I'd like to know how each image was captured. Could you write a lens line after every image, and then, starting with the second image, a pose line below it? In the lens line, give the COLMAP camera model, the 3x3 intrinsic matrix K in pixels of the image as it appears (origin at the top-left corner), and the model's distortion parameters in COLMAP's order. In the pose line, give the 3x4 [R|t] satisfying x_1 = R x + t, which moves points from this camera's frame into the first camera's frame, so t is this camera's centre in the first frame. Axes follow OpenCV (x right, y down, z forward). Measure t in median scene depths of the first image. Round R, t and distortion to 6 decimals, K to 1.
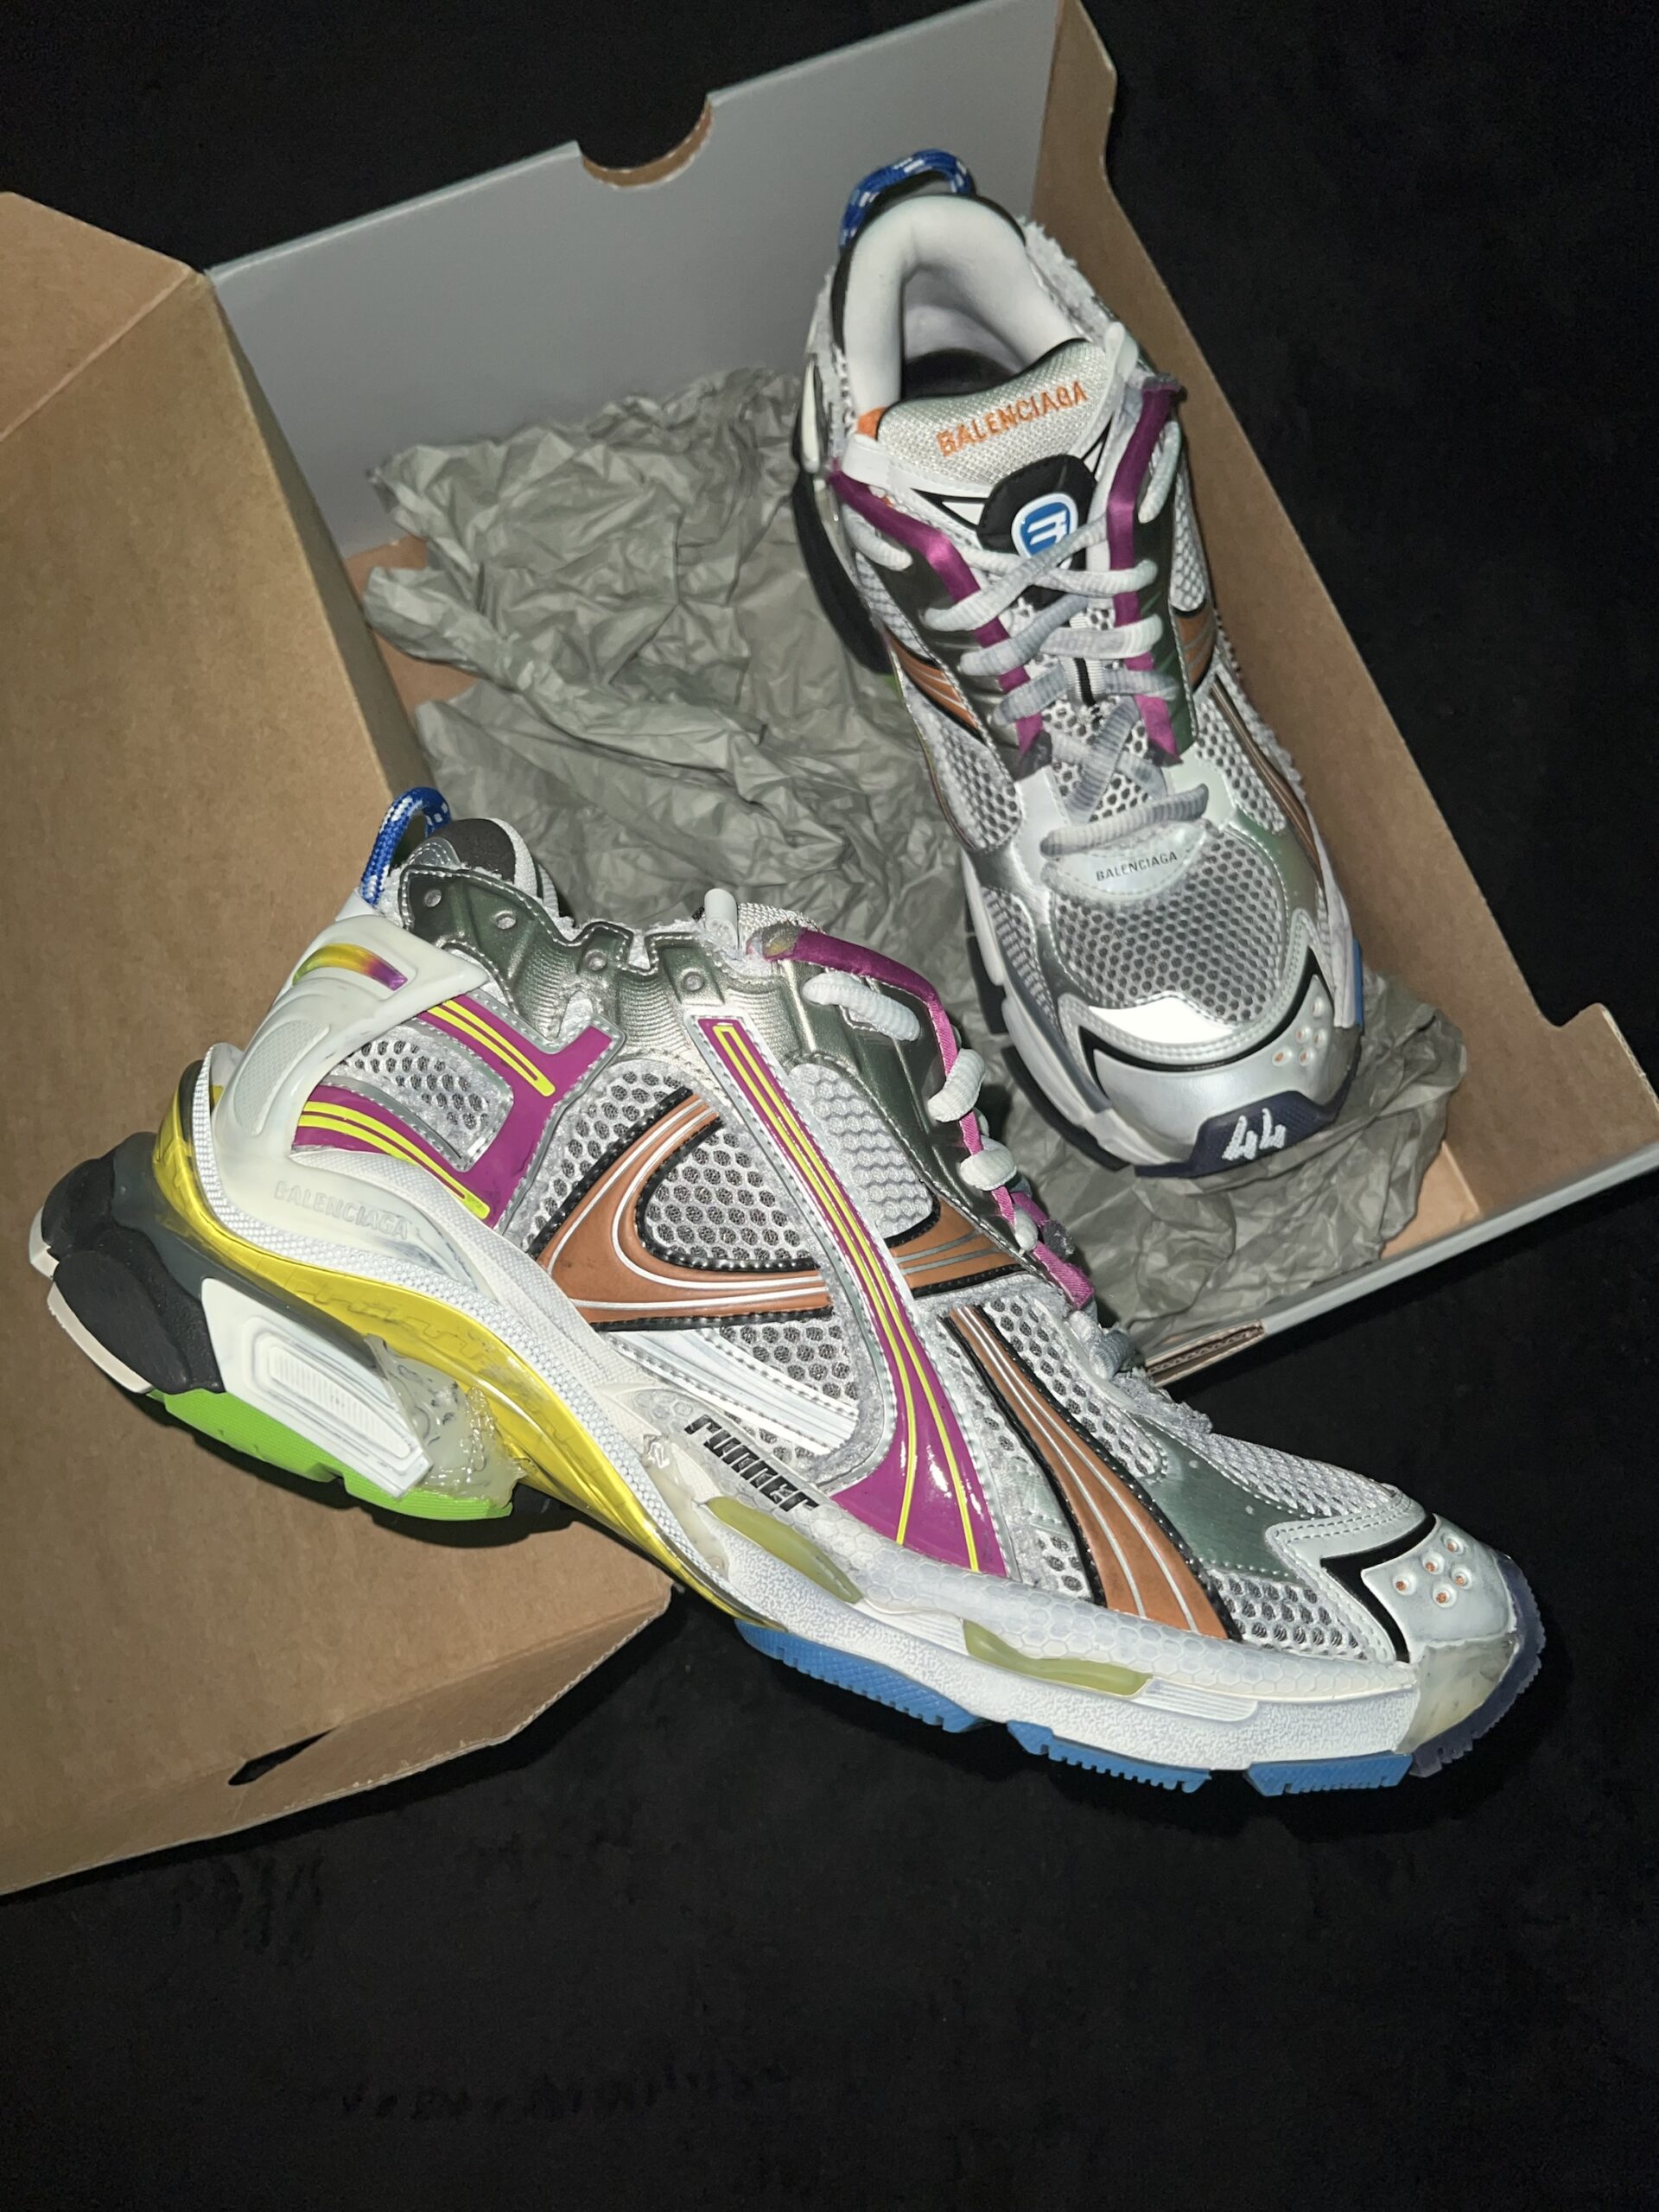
lens RADIAL K [[1674.5, 0, 836.3], [0, 1674.5, 1091.2], [0, 0, 1]] dist [0.158263, -0.498455]
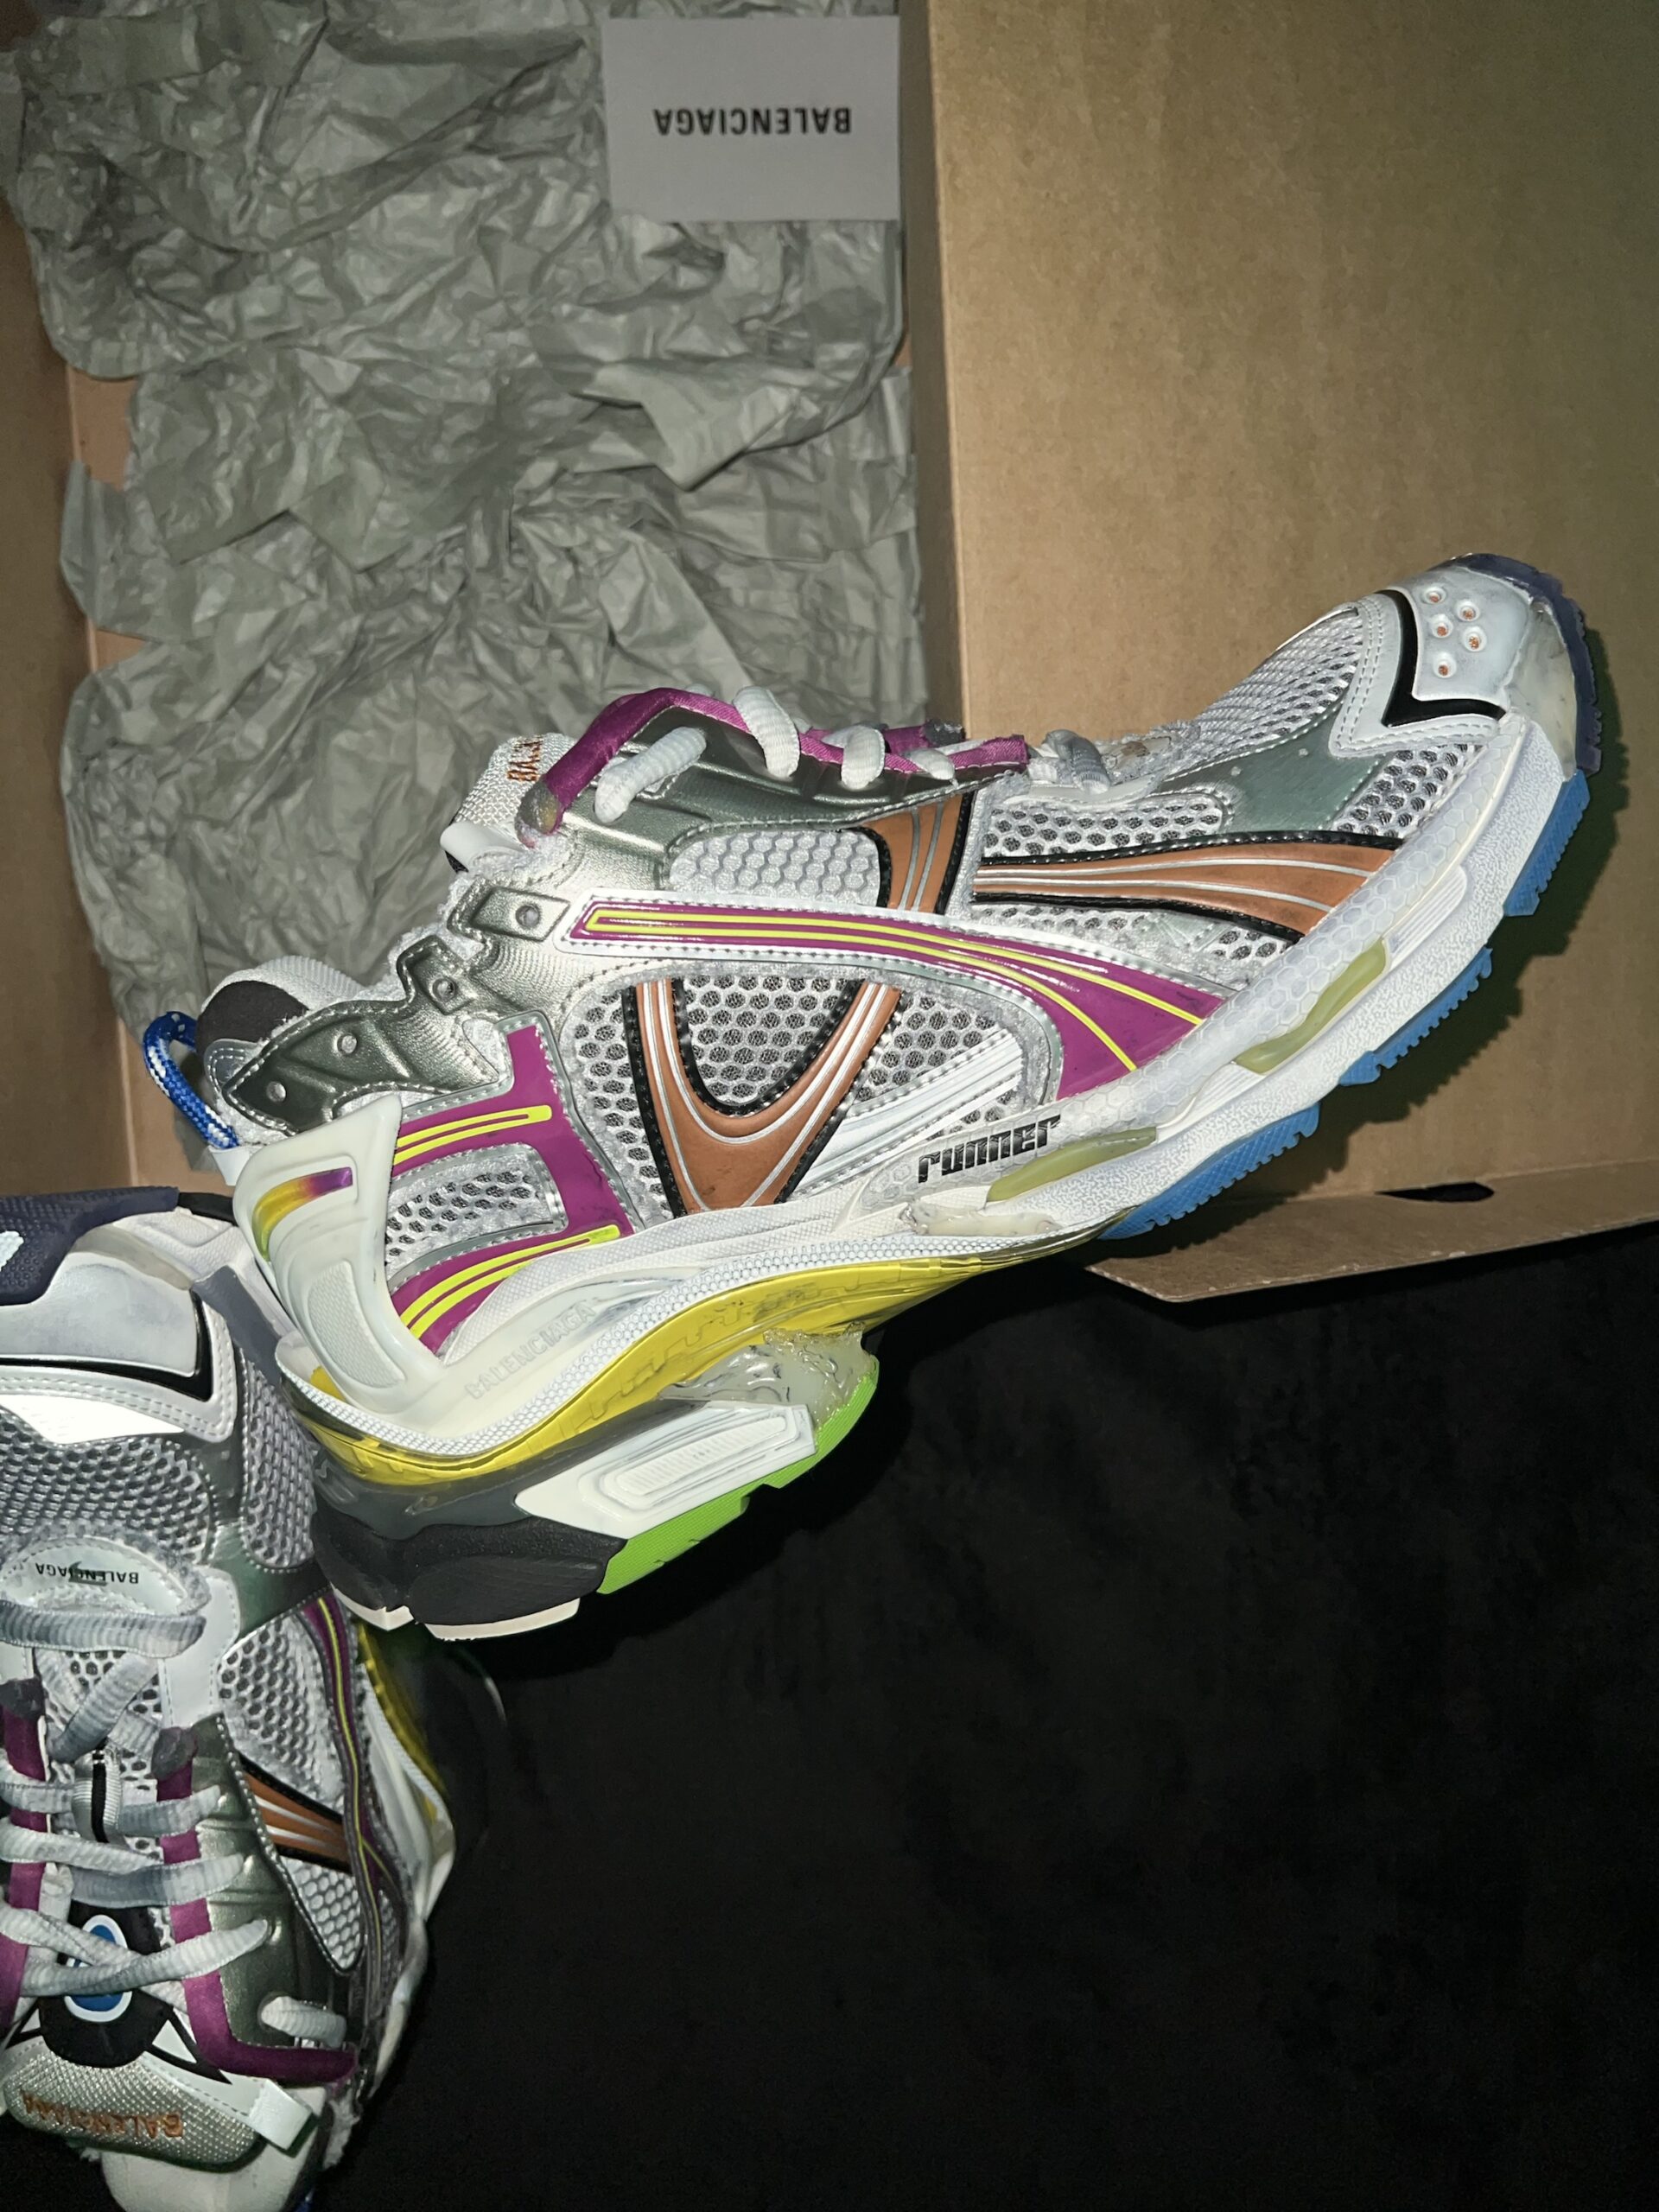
lens RADIAL K [[1674.5, 0, 836.3], [0, 1674.5, 1091.2], [0, 0, 1]] dist [0.158263, -0.498455]
pose [[0.568786, -0.820860, -0.051678, -0.021675], [0.794433, 0.532031, 0.292949, -0.152333], [-0.212976, -0.207680, 0.954730, 0.073485]]
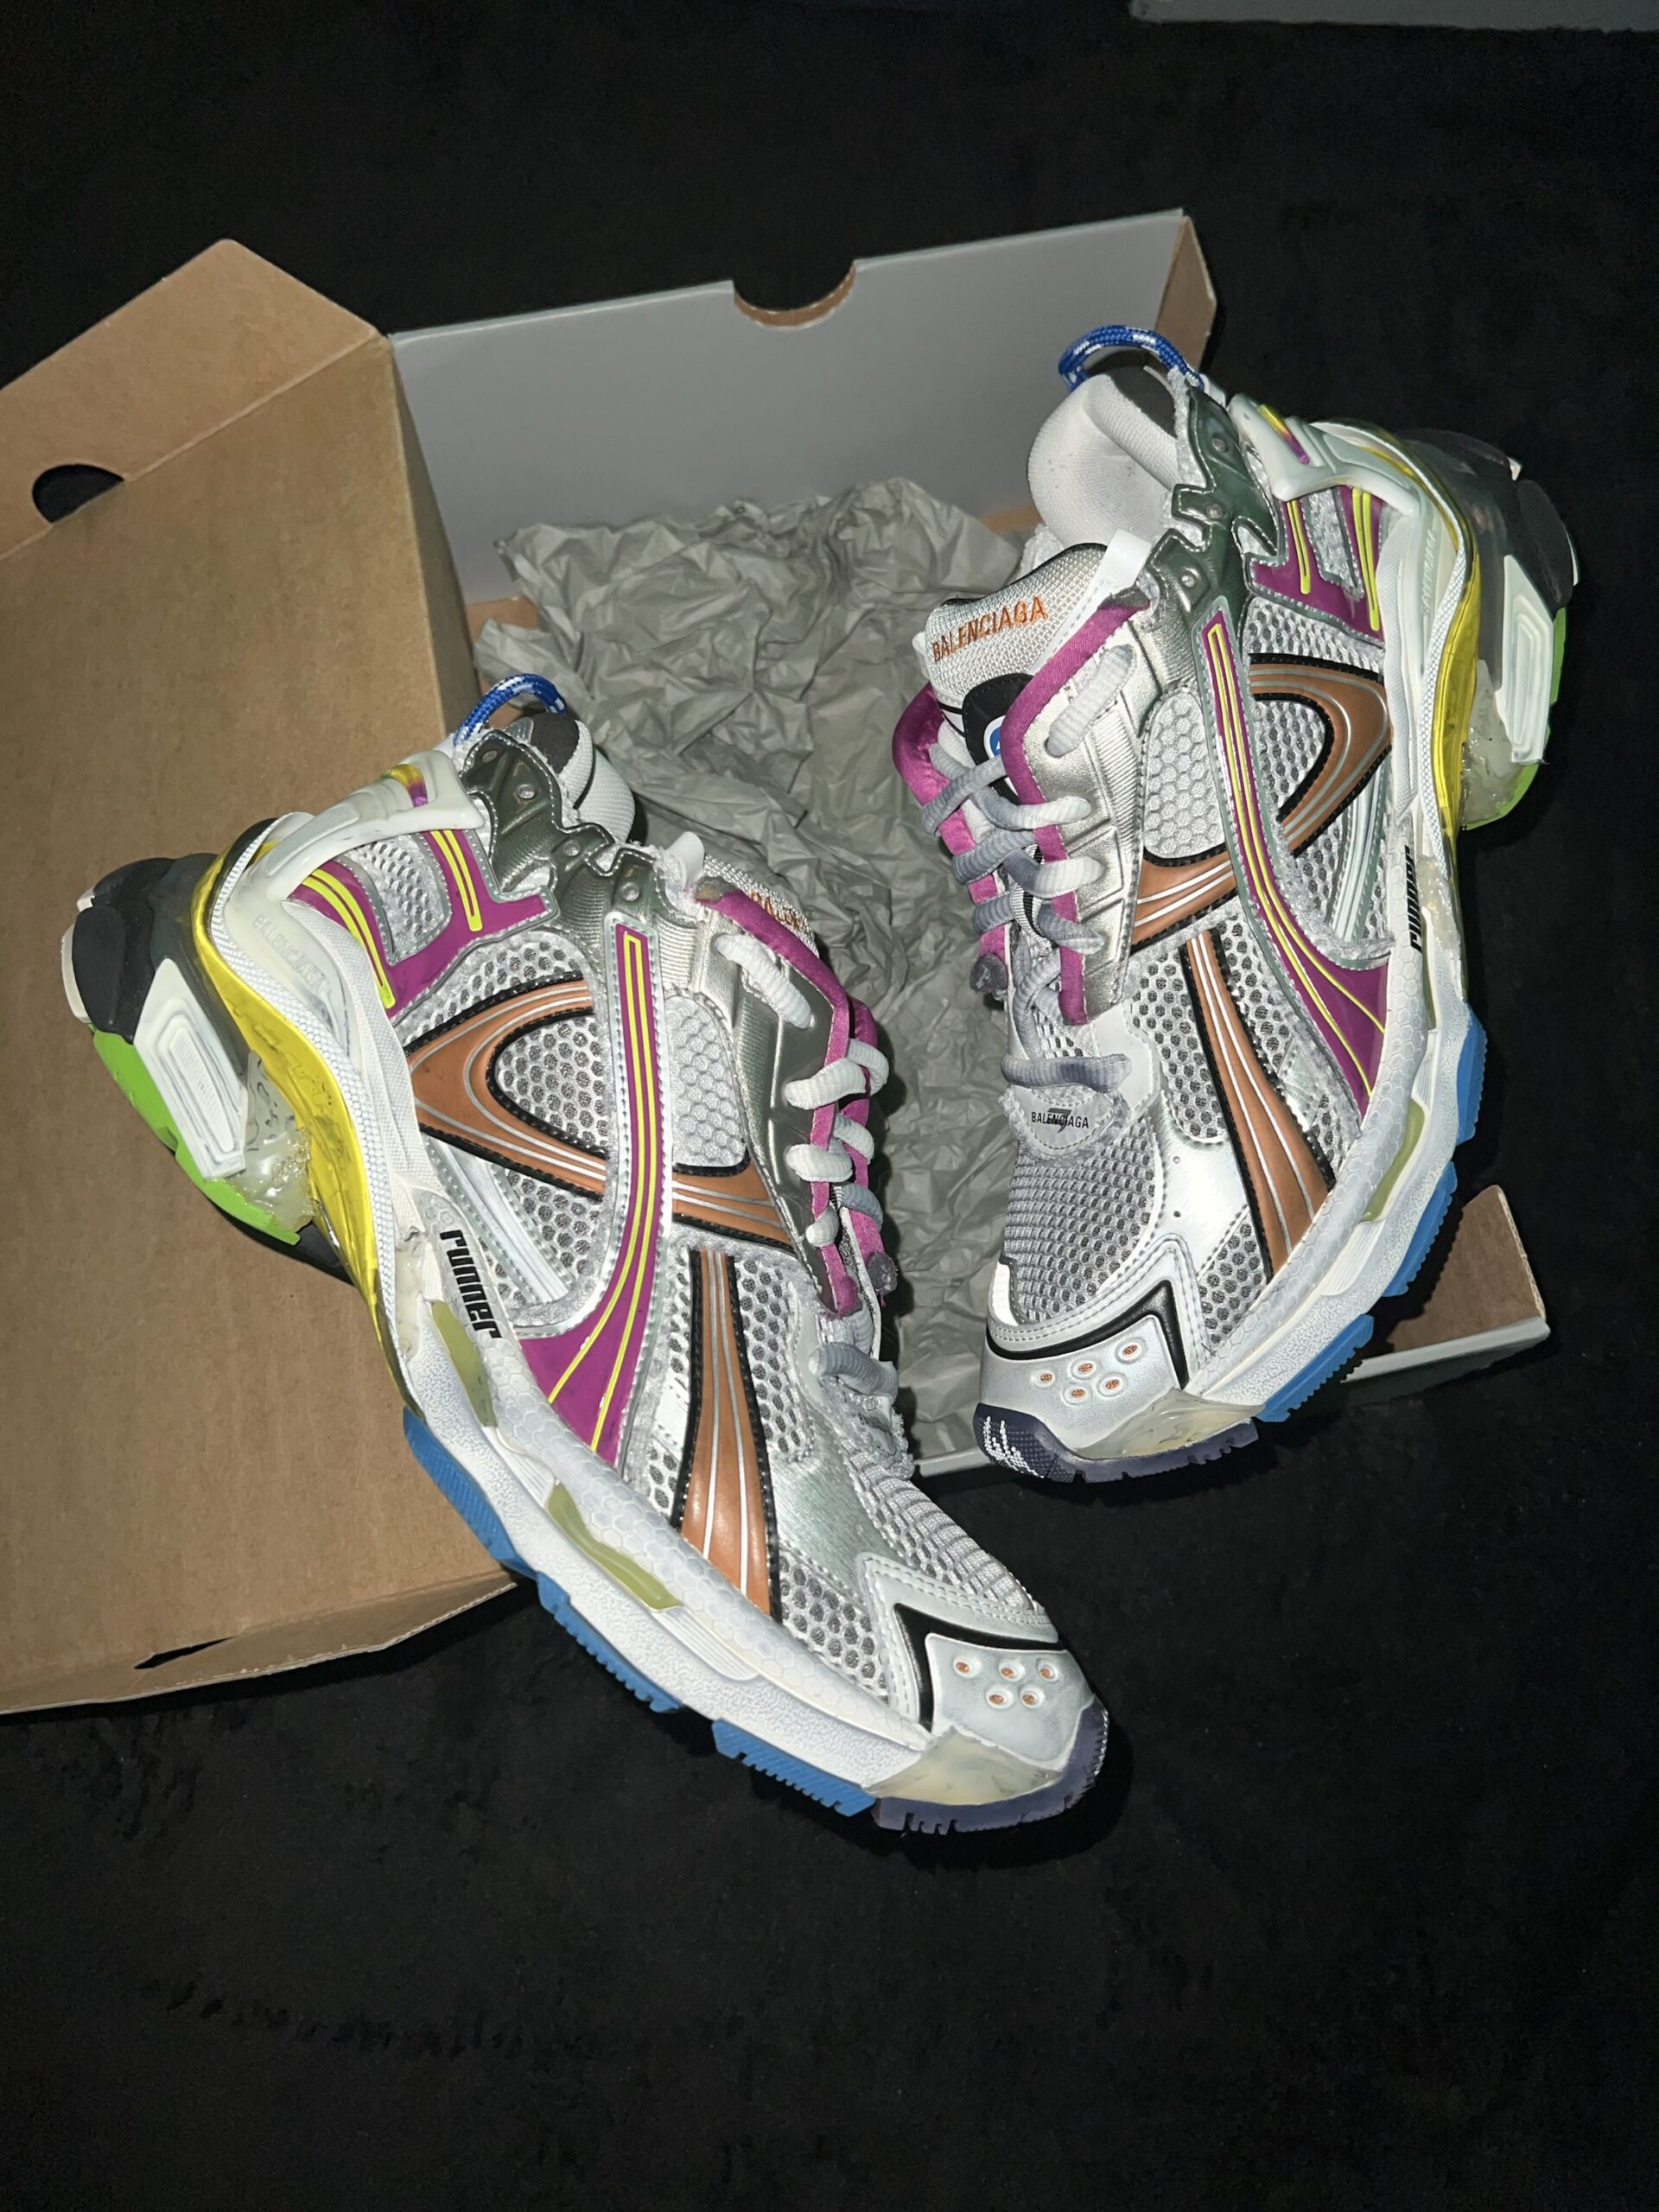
lens RADIAL K [[1674.5, 0, 836.3], [0, 1674.5, 1091.2], [0, 0, 1]] dist [0.158263, -0.498455]
pose [[0.887567, 0.403203, -0.222827, 0.355798], [-0.418353, 0.907983, -0.023404, 0.025556], [0.192886, 0.113993, 0.974577, -0.078370]]
